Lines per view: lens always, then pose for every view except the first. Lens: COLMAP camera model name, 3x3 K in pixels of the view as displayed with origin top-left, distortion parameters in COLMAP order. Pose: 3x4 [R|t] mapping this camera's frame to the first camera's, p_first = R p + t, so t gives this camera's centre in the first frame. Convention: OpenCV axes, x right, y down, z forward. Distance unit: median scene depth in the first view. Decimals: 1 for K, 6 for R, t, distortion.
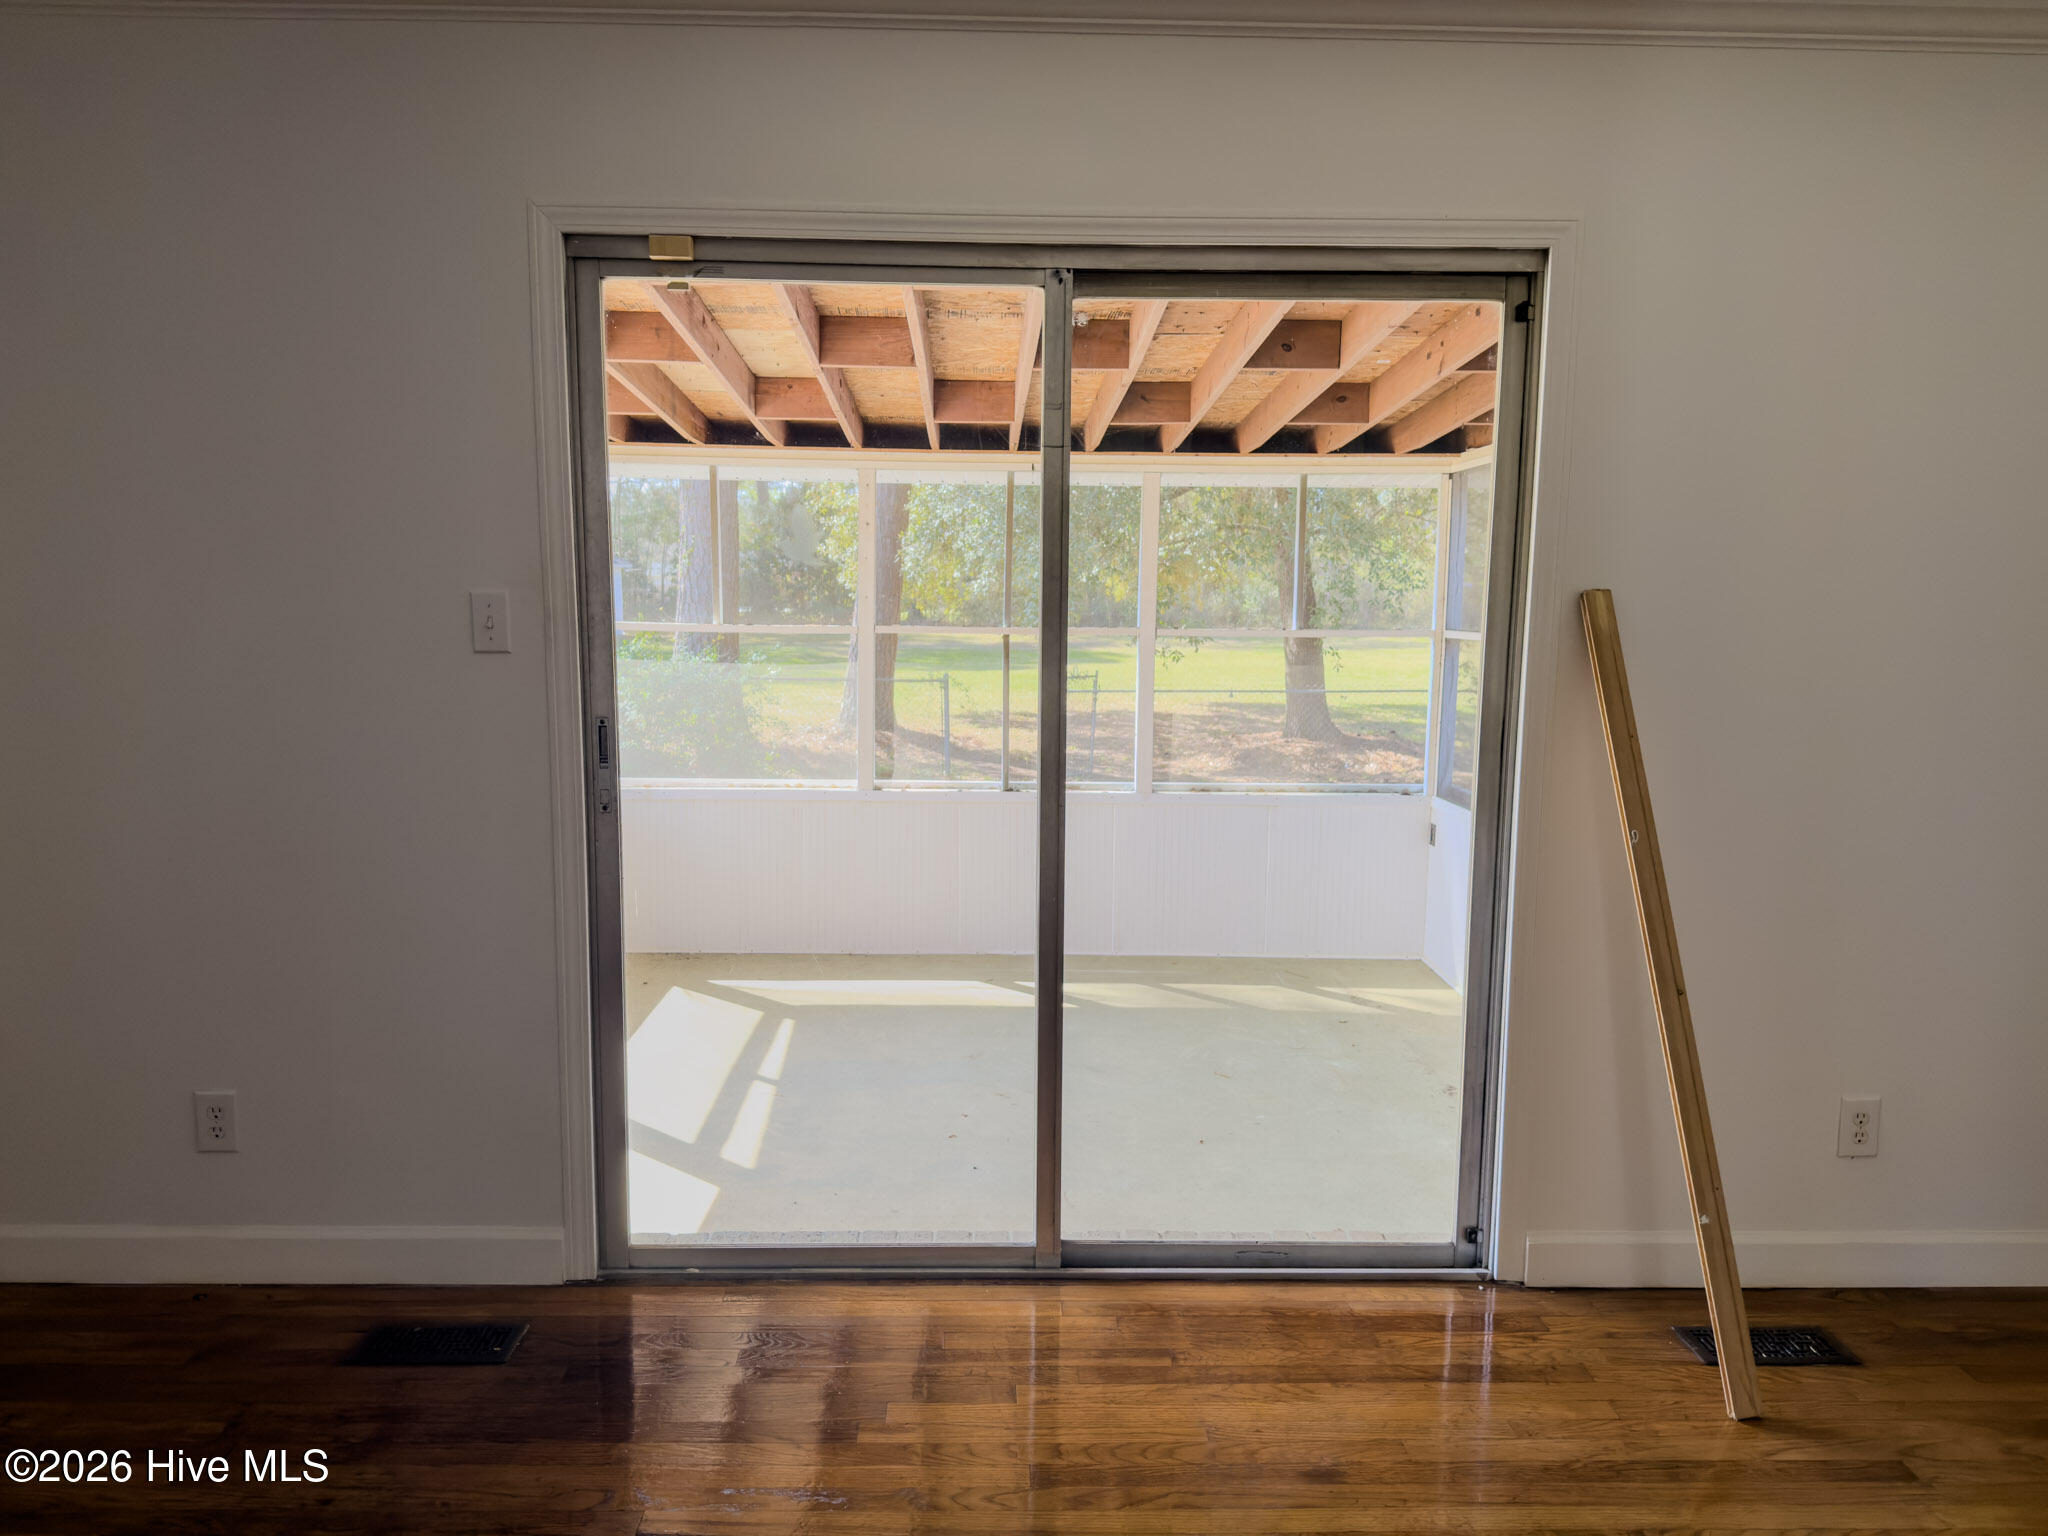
lens RADIAL K [[1438.1, 0, 1021.5], [0, 1438.1, 773.8], [0, 0, 1]] dist [0.002625, -0.005324]
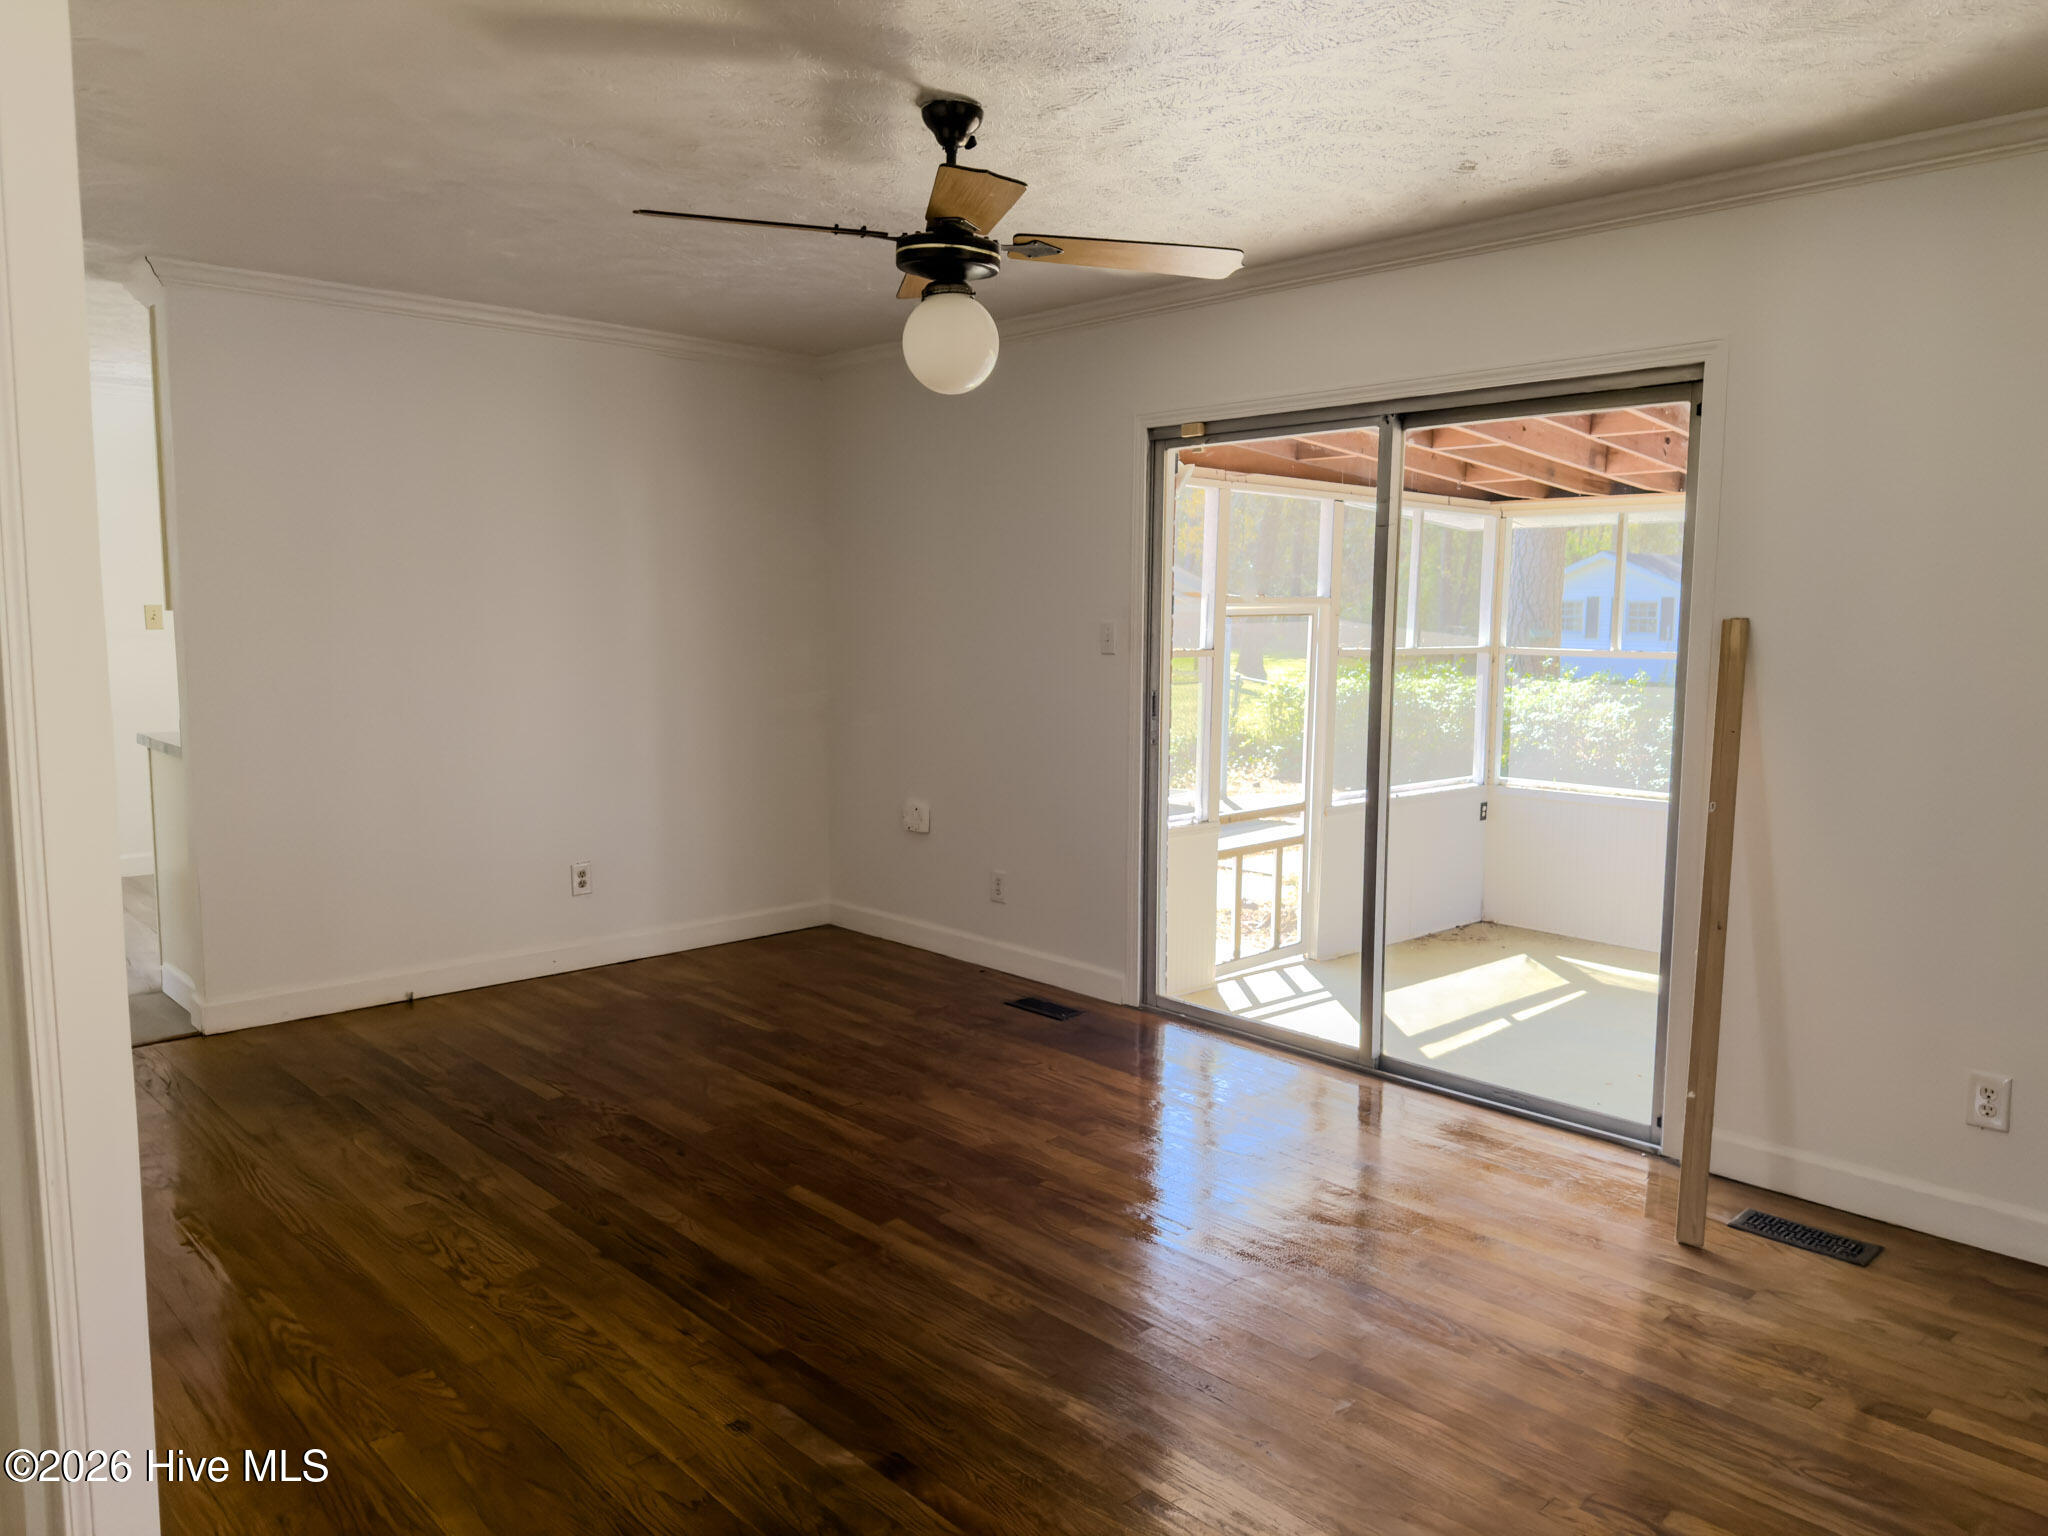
lens RADIAL K [[1438.1, 0, 1021.5], [0, 1438.1, 773.8], [0, 0, 1]] dist [0.002625, -0.005324]
pose [[0.667505, 0.076598, -0.740655, 0.366626], [-0.094510, 0.995365, 0.017765, 0.018734], [0.738583, 0.058141, 0.671651, -0.127975]]
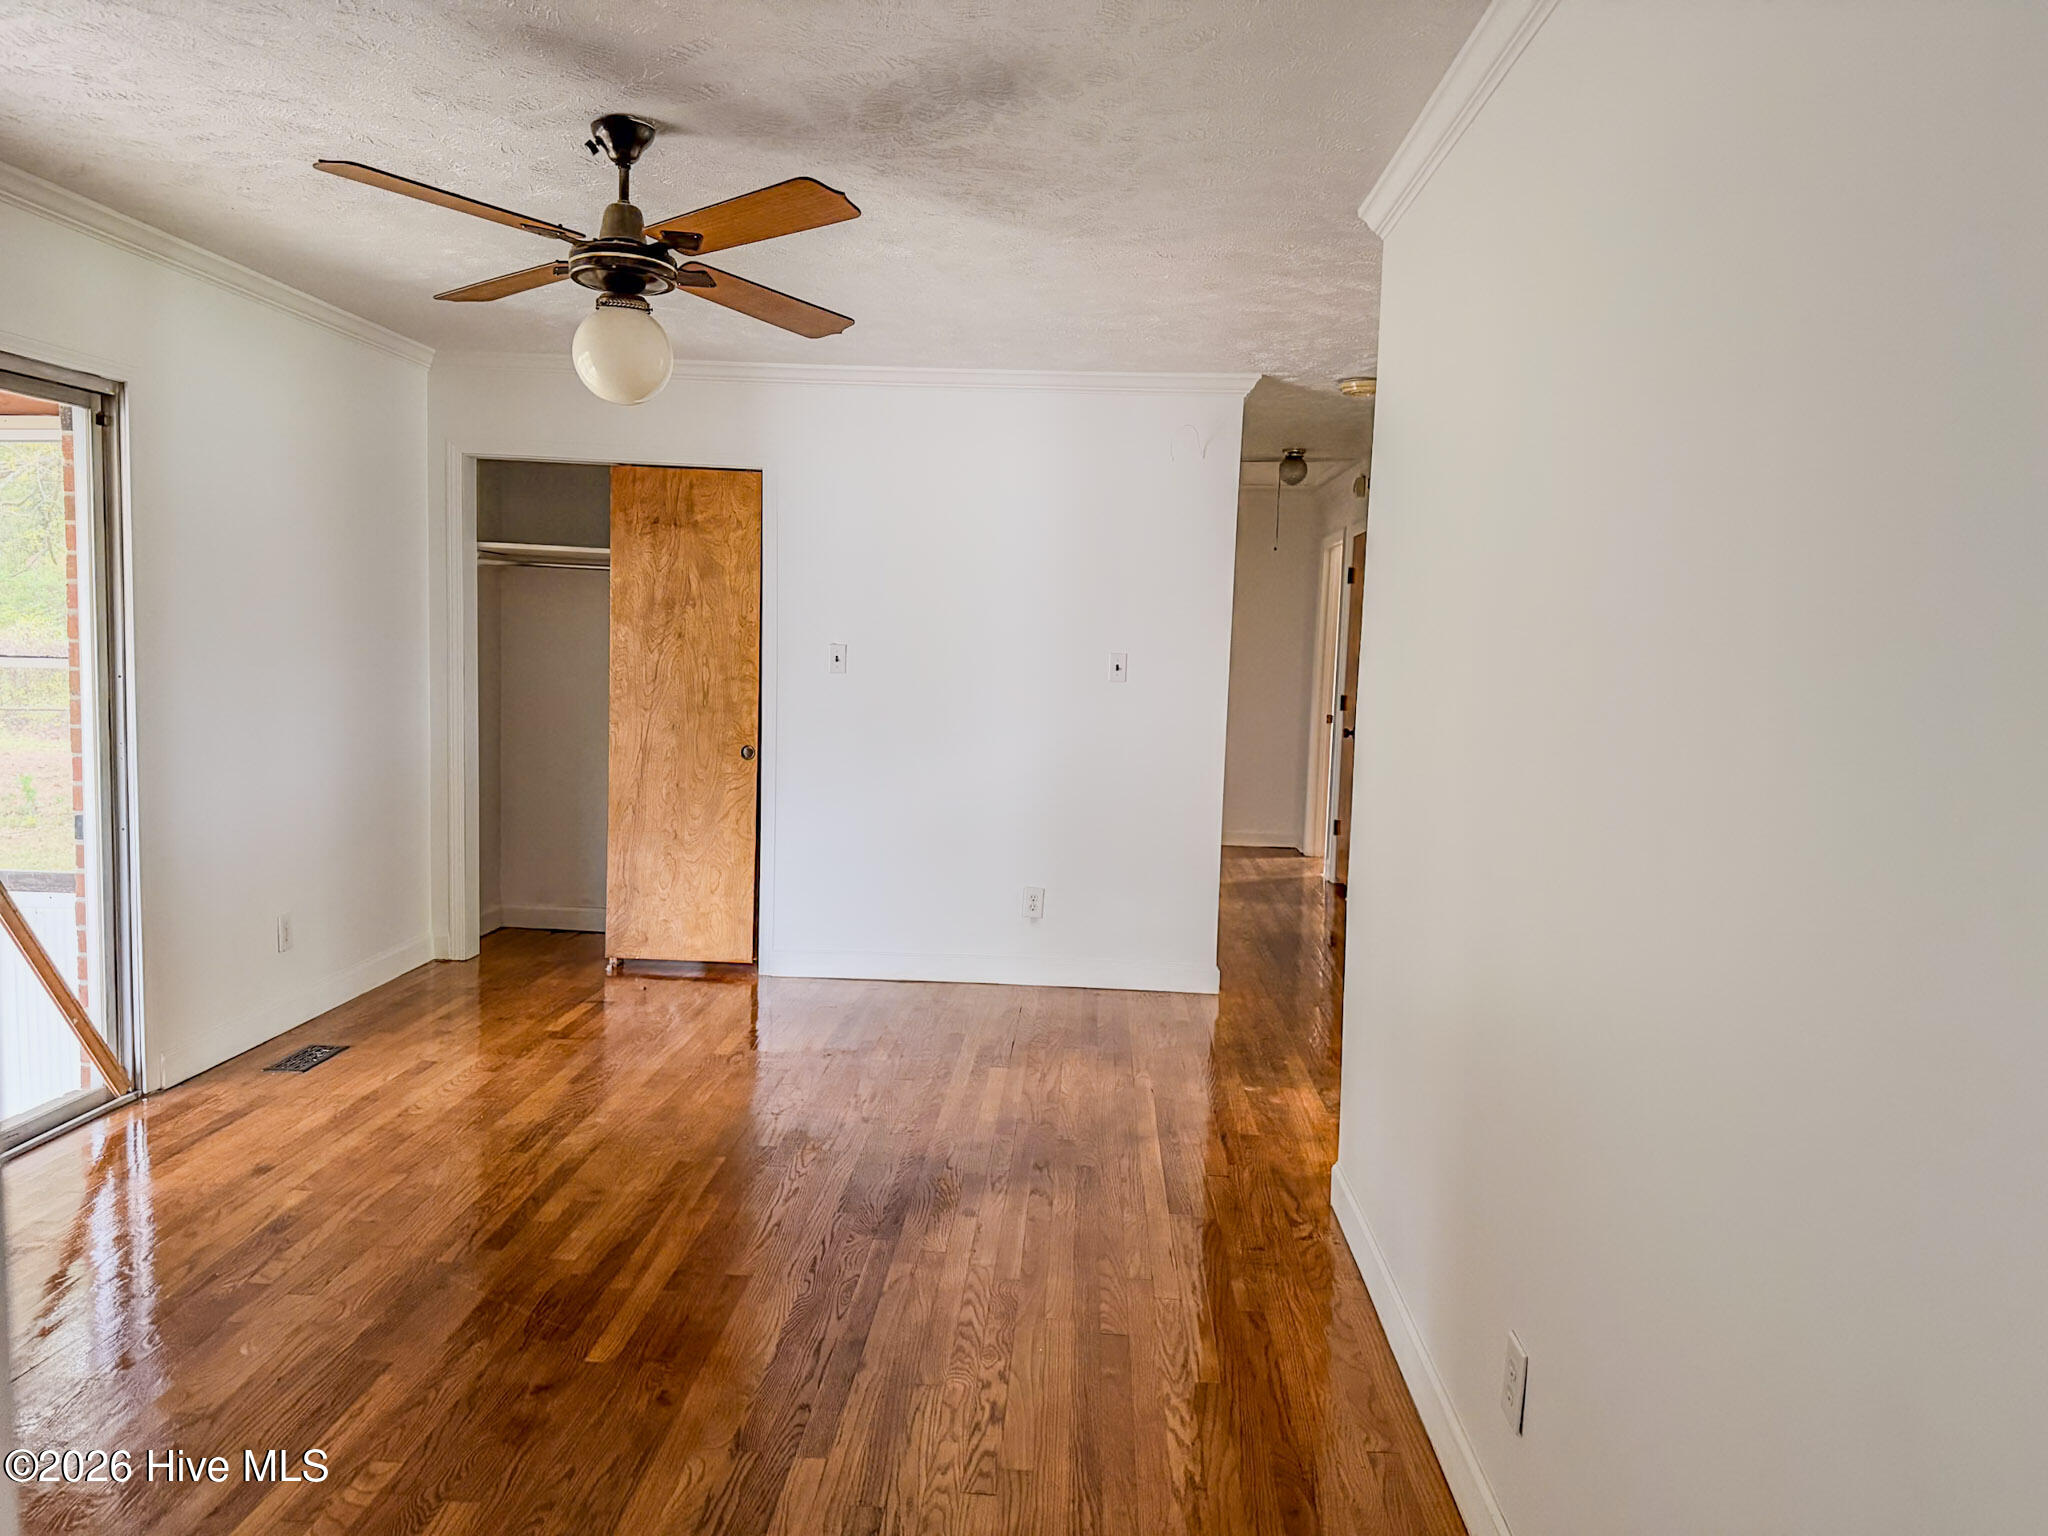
lens RADIAL K [[1438.7, 0, 1024.0], [0, 1438.7, 768.0], [0, 0, 1]] dist [0.047079, -0.053635]
pose [[0.079468, -0.101795, 0.991626, -0.417850], [0.094813, 0.991034, 0.094136, -0.008857], [-0.992318, 0.086539, 0.088407, -0.007648]]
